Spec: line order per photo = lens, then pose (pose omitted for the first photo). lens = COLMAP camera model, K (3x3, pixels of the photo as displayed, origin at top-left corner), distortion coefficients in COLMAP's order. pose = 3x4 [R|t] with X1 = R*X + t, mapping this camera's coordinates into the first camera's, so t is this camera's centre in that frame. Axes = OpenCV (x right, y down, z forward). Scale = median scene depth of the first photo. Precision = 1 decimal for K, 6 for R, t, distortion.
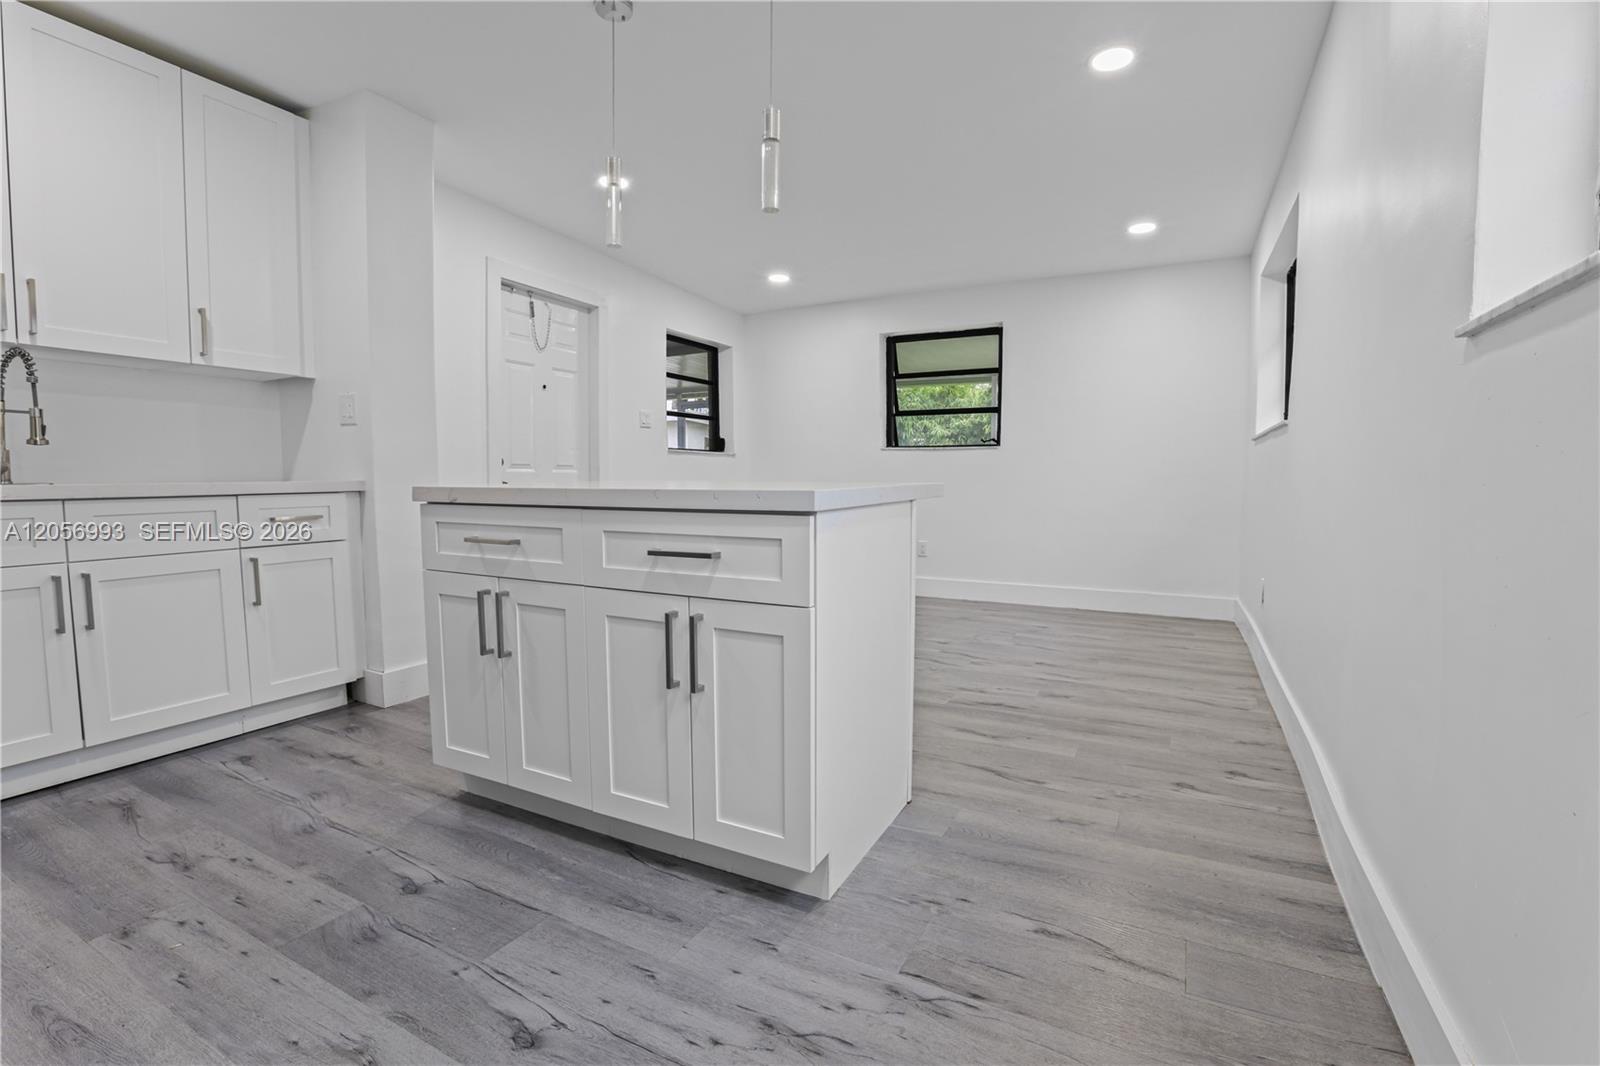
lens RADIAL K [[725.2, 0, 800.9], [0, 725.2, 531.8], [0, 0, 1]] dist [-0.050469, 0.015937]
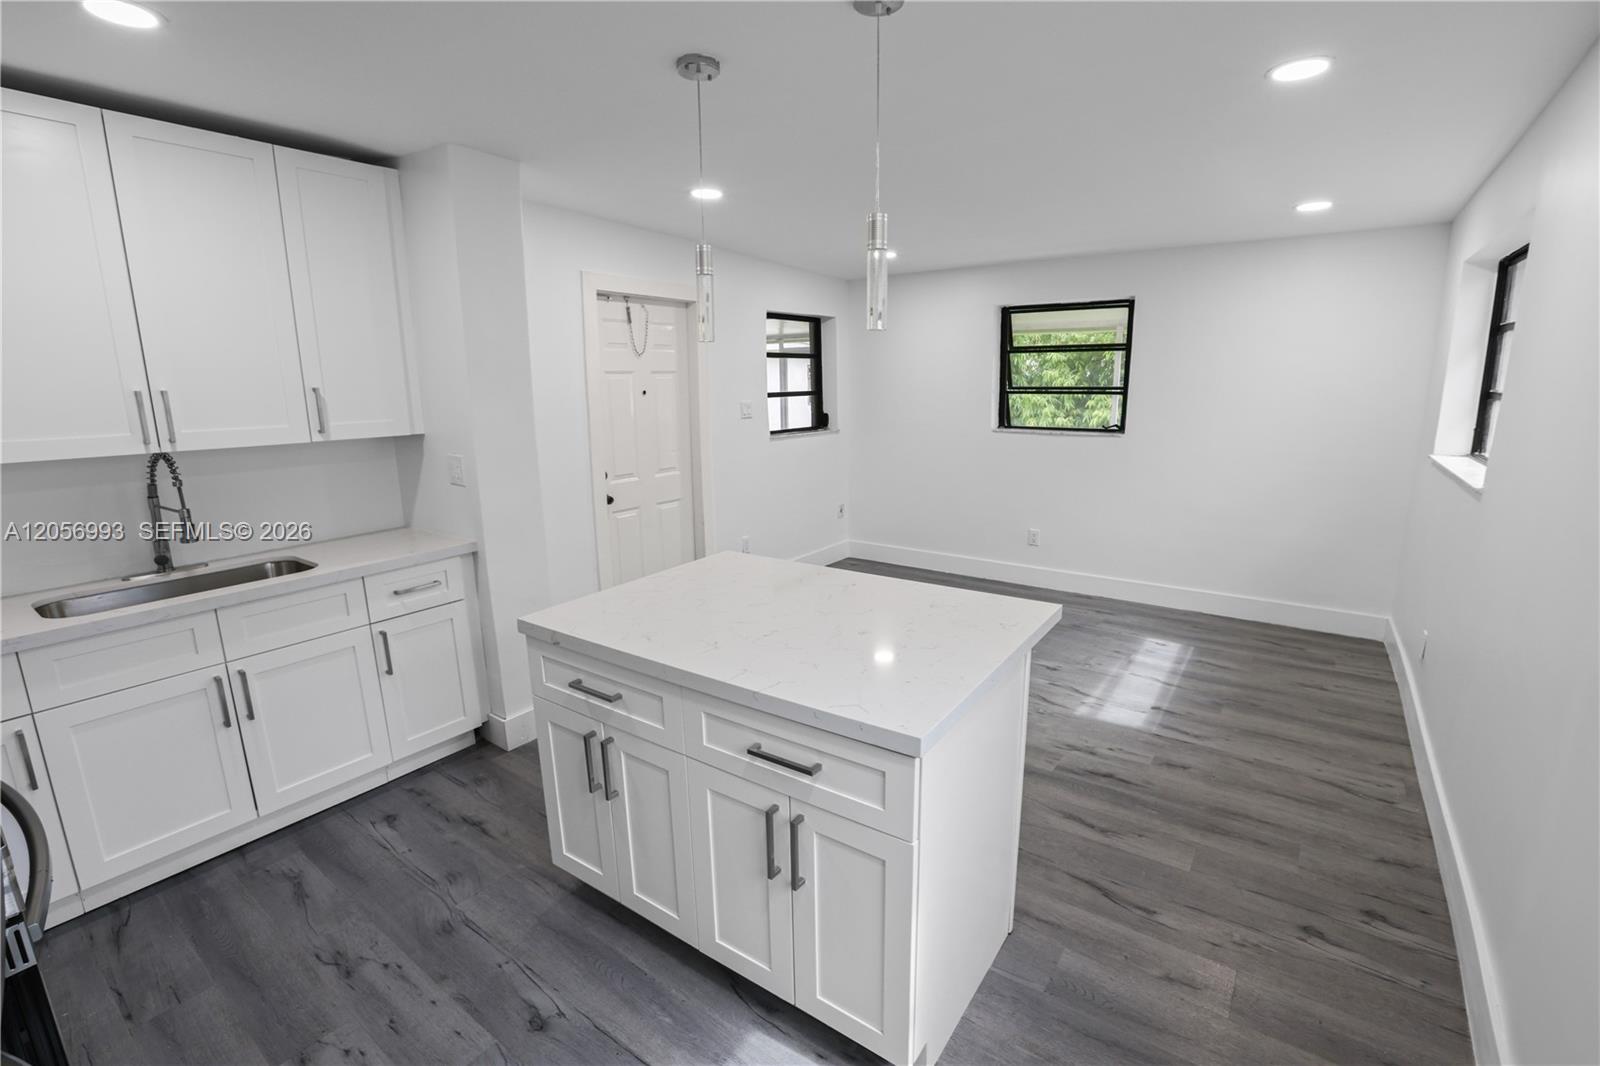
lens RADIAL K [[725.2, 0, 800.9], [0, 725.2, 531.8], [0, 0, 1]] dist [-0.050469, 0.015937]
pose [[0.989975, 0.014368, -0.140513, -0.004509], [0.004894, 0.990726, 0.135786, -0.252044], [0.141161, -0.135113, 0.980723, 0.059588]]
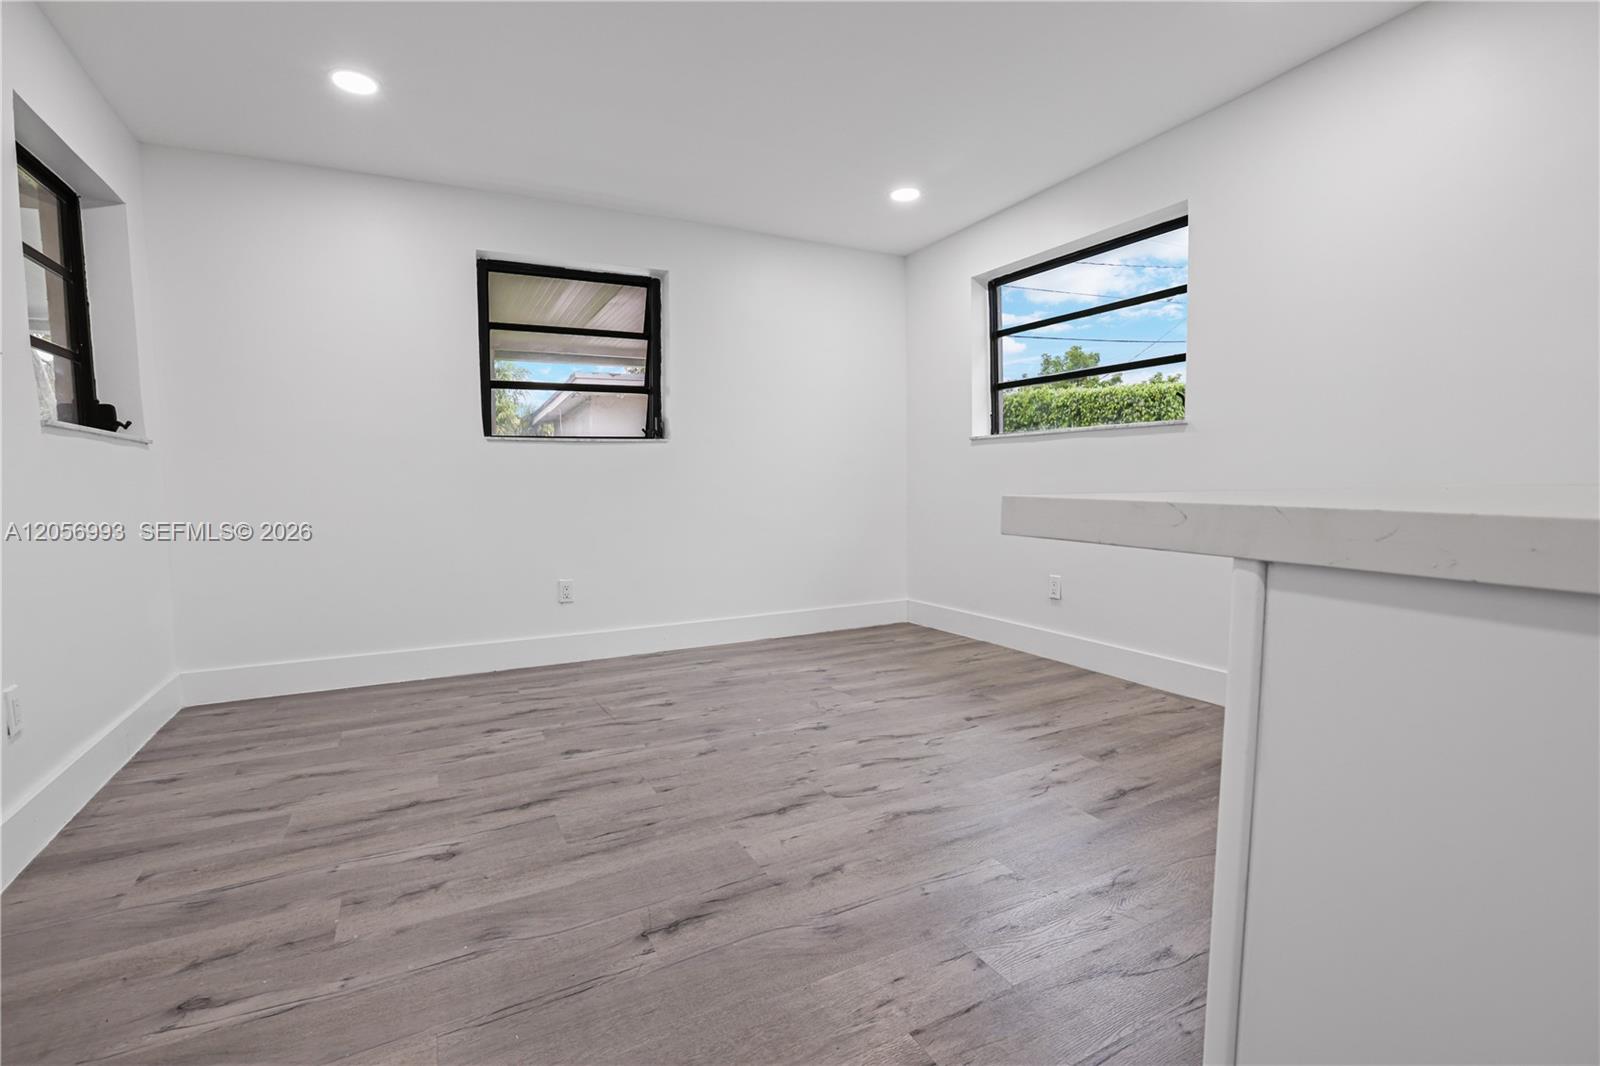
lens RADIAL K [[723.4, 0, 795.4], [0, 723.4, 533.5], [0, 0, 1]] dist [-0.050644, 0.015999]
pose [[0.562430, -0.069599, 0.823911, -0.563791], [0.075089, 0.996633, 0.032932, -0.078424], [-0.823429, 0.043344, 0.565762, 1.004776]]
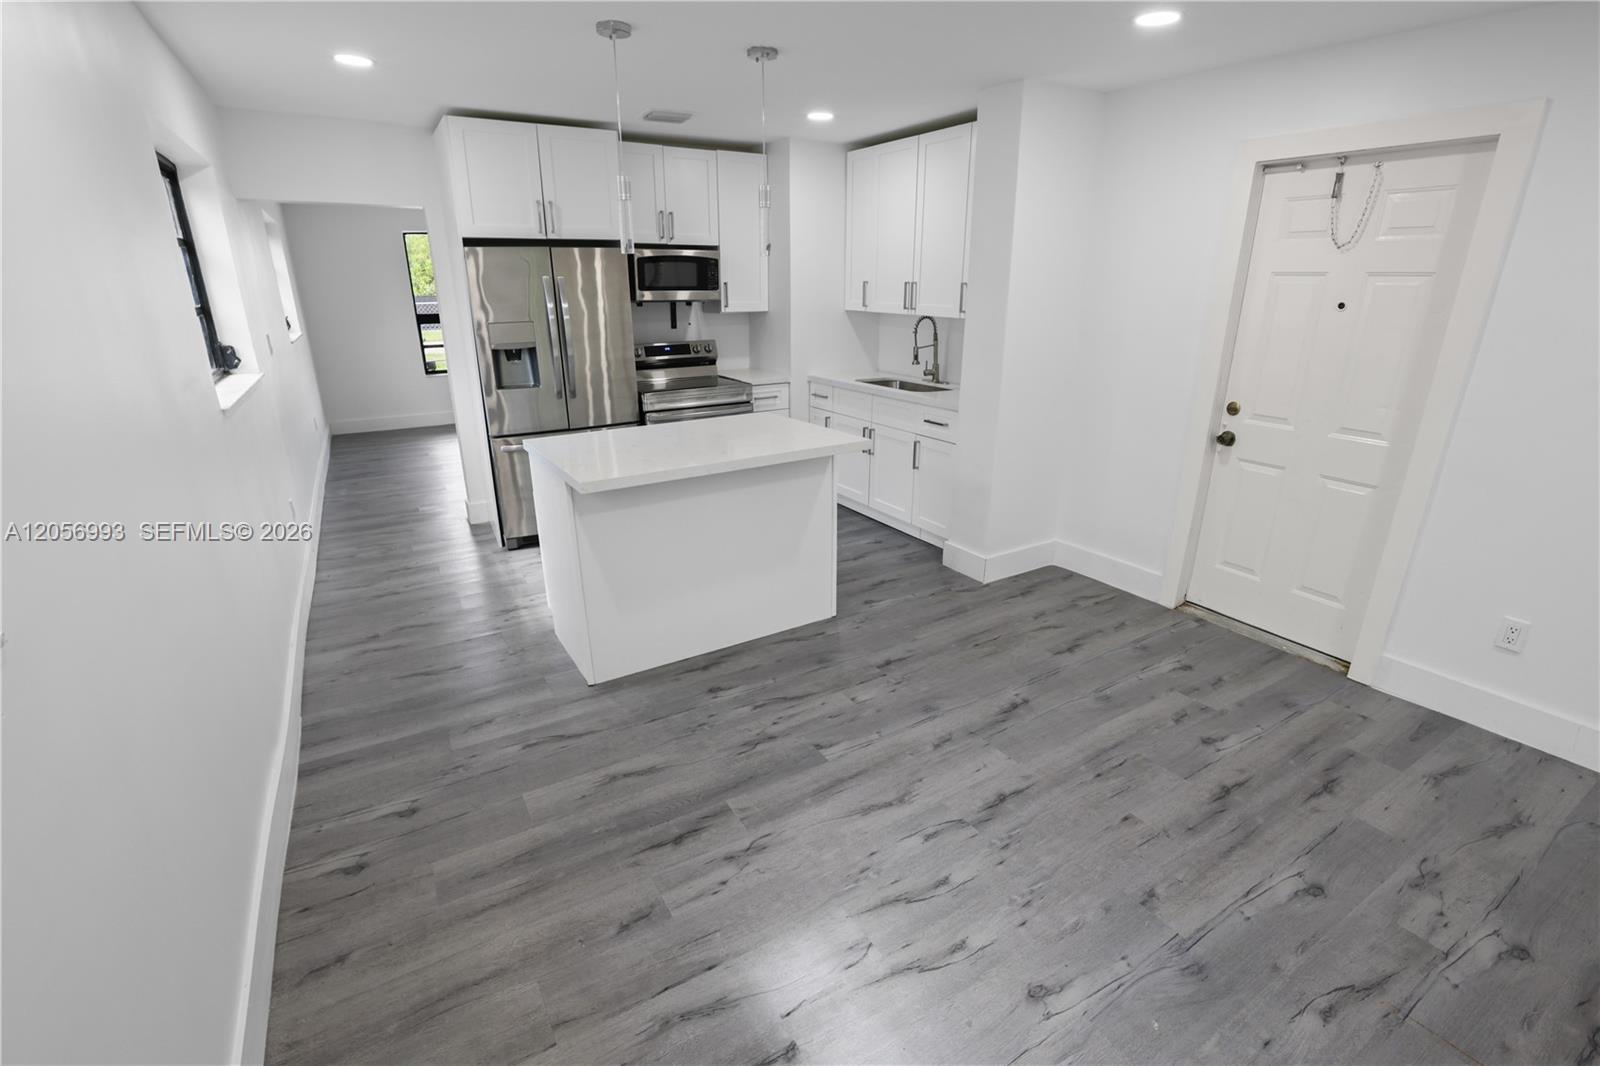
lens RADIAL K [[723.4, 0, 795.4], [0, 723.4, 533.5], [0, 0, 1]] dist [-0.050644, 0.015999]
pose [[-0.519515, 0.283169, -0.806176, 0.824975], [-0.059934, 0.929090, 0.364965, -0.367893], [0.852357, 0.237922, -0.465704, 1.598060]]
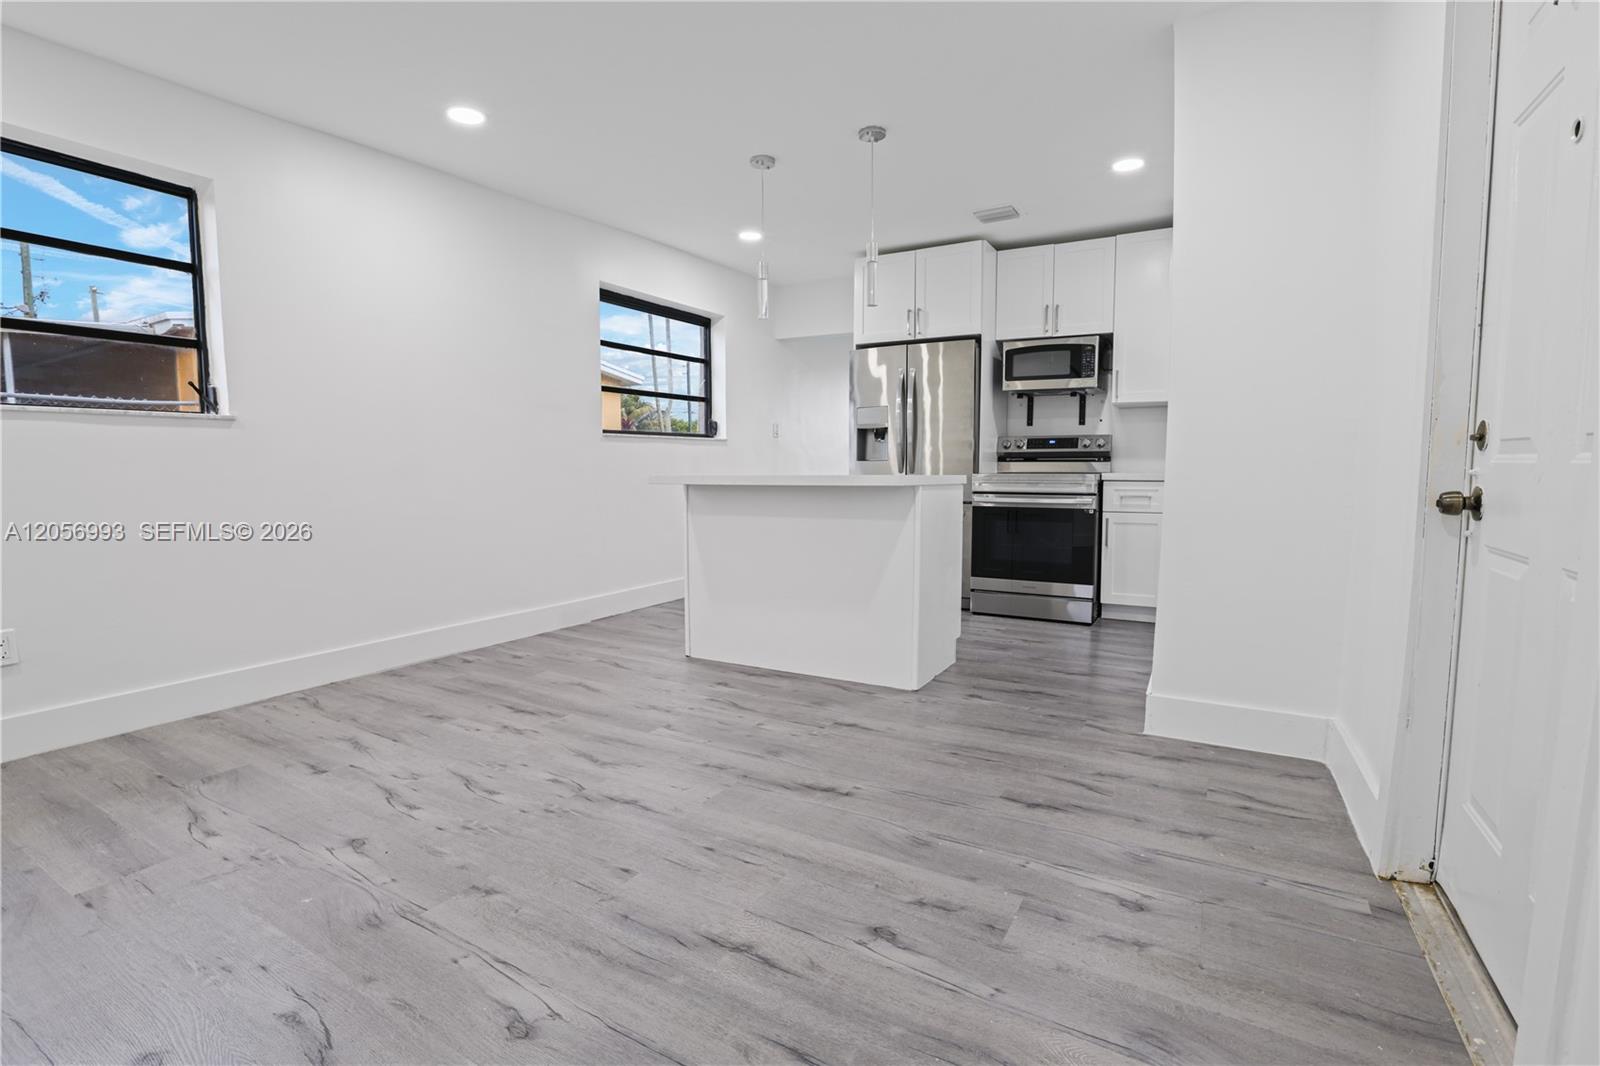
lens RADIAL K [[725.2, 0, 800.9], [0, 725.2, 531.8], [0, 0, 1]] dist [-0.050469, 0.015937]
pose [[-0.999193, -0.001815, 0.040130, -0.160486], [0.004846, 0.986239, 0.165255, -0.176050], [-0.039877, 0.165316, -0.985434, 2.210865]]
